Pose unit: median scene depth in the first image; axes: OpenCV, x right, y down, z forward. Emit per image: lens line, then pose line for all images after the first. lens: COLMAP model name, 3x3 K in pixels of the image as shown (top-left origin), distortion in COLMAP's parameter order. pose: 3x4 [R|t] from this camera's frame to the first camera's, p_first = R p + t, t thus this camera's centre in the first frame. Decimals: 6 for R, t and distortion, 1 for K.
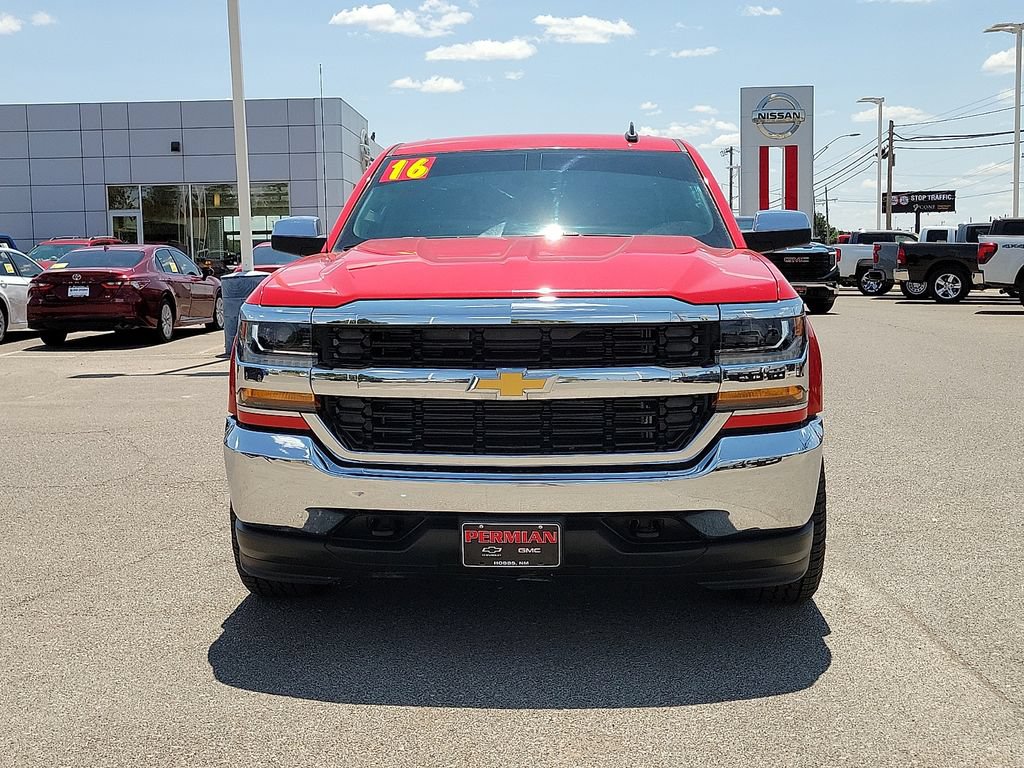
lens RADIAL K [[1319.2, 0, 490.0], [0, 1319.2, 349.7], [0, 0, 1]] dist [0.046077, 0.034054]
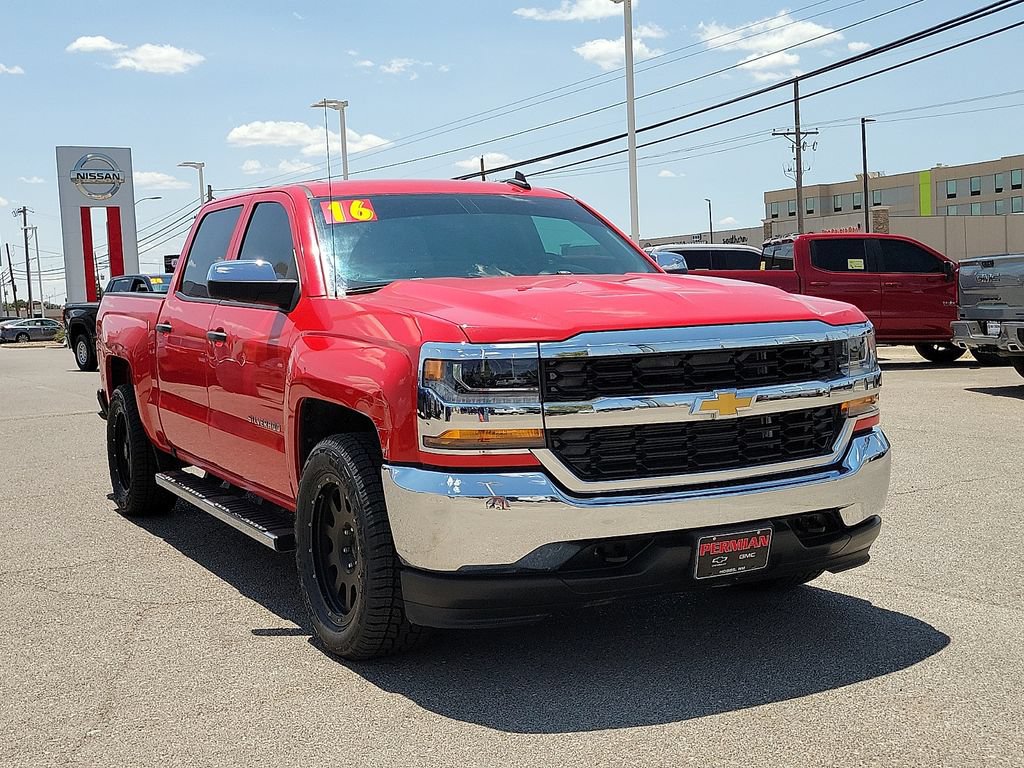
lens RADIAL K [[1319.2, 0, 490.0], [0, 1319.2, 349.7], [0, 0, 1]] dist [0.046077, 0.034054]
pose [[0.844255, -0.041240, 0.534352, -0.699036], [0.066831, 0.997354, -0.028617, -0.000134], [-0.531758, 0.059872, 0.844777, 0.176987]]
